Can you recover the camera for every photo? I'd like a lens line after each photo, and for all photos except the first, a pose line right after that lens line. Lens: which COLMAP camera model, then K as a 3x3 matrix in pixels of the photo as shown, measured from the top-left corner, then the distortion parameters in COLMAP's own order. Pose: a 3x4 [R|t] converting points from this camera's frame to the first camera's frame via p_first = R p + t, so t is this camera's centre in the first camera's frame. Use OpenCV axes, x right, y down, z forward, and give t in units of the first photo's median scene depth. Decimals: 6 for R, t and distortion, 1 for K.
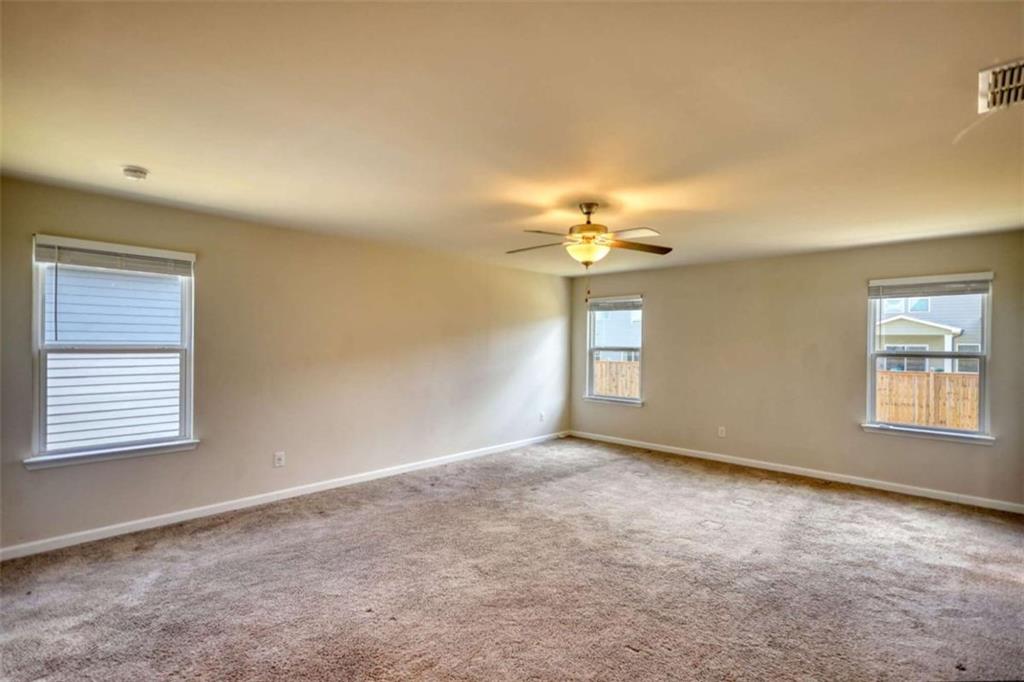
lens RADIAL K [[478.7, 0, 510.9], [0, 478.7, 339.5], [0, 0, 1]] dist [0.002110, -0.000131]
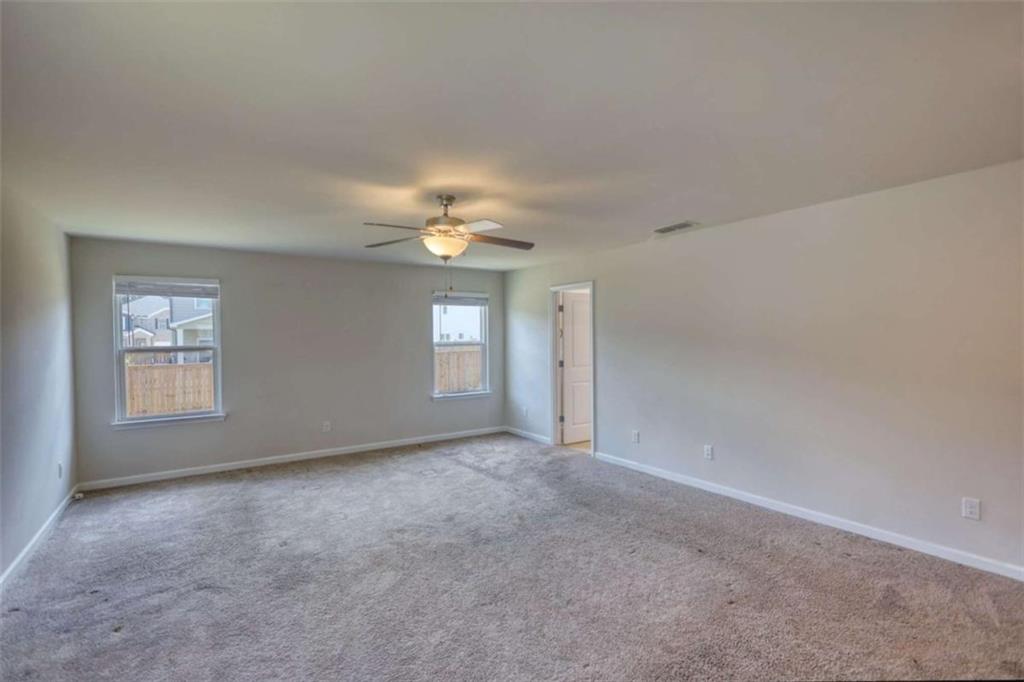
lens RADIAL K [[478.7, 0, 505.6], [0, 478.7, 342.1], [0, 0, 1]] dist [0.002110, -0.000131]
pose [[0.214783, -0.018489, 0.976487, -0.555480], [0.004408, 0.999829, 0.017961, -0.003560], [-0.976652, 0.000447, 0.214828, 0.493509]]
